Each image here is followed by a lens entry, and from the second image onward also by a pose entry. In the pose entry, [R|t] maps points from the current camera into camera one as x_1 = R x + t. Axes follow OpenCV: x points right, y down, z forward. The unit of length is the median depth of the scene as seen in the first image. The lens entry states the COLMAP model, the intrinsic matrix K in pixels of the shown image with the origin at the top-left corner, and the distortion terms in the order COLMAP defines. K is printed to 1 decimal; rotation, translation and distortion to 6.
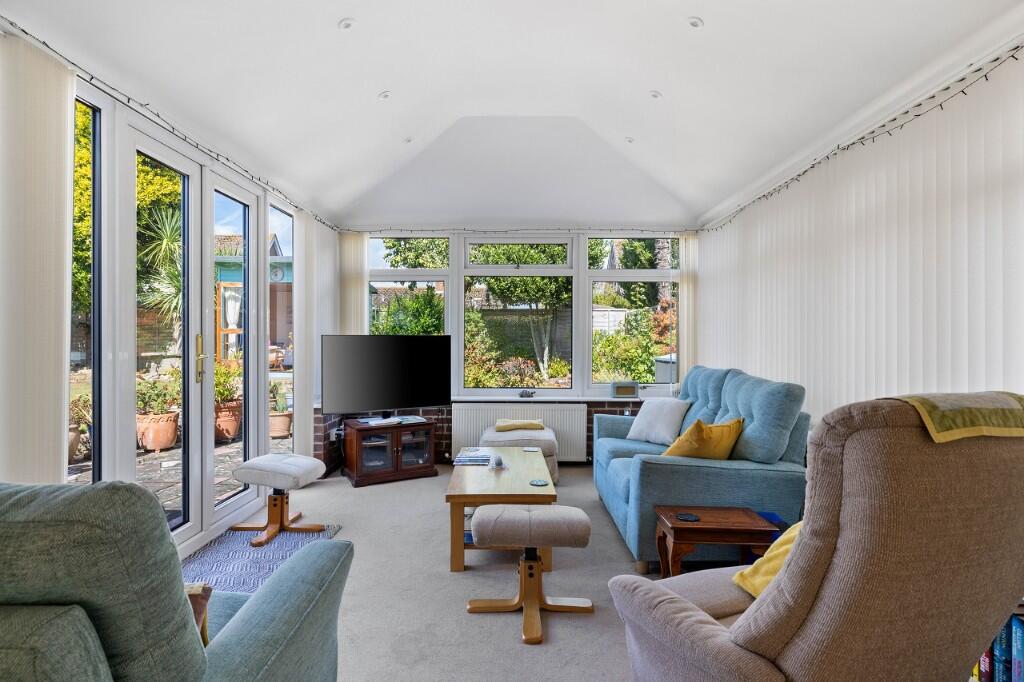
lens RADIAL K [[557.6, 0, 511.8], [0, 557.6, 339.7], [0, 0, 1]] dist [0.000247, -0.000003]
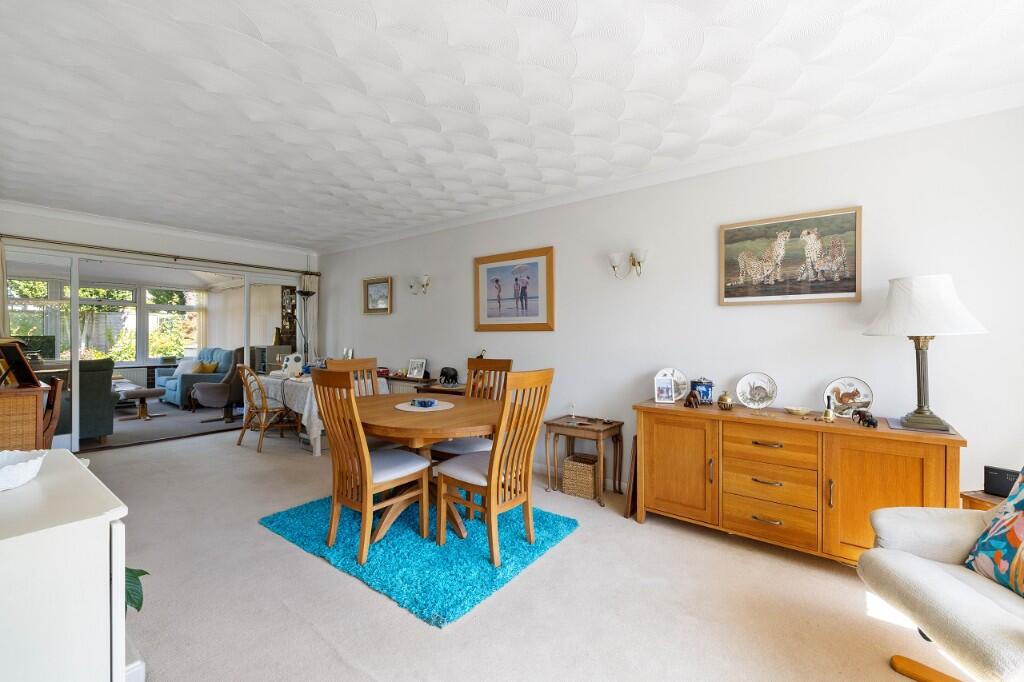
lens RADIAL K [[431.3, 0, 514.8], [0, 431.3, 333.5], [0, 0, 1]] dist [-0.000479, 0.000323]
pose [[0.613230, -0.003775, 0.789895, -0.314586], [0.002971, 0.999993, 0.002472, -0.016228], [-0.789899, 0.000831, 0.613237, -1.167134]]
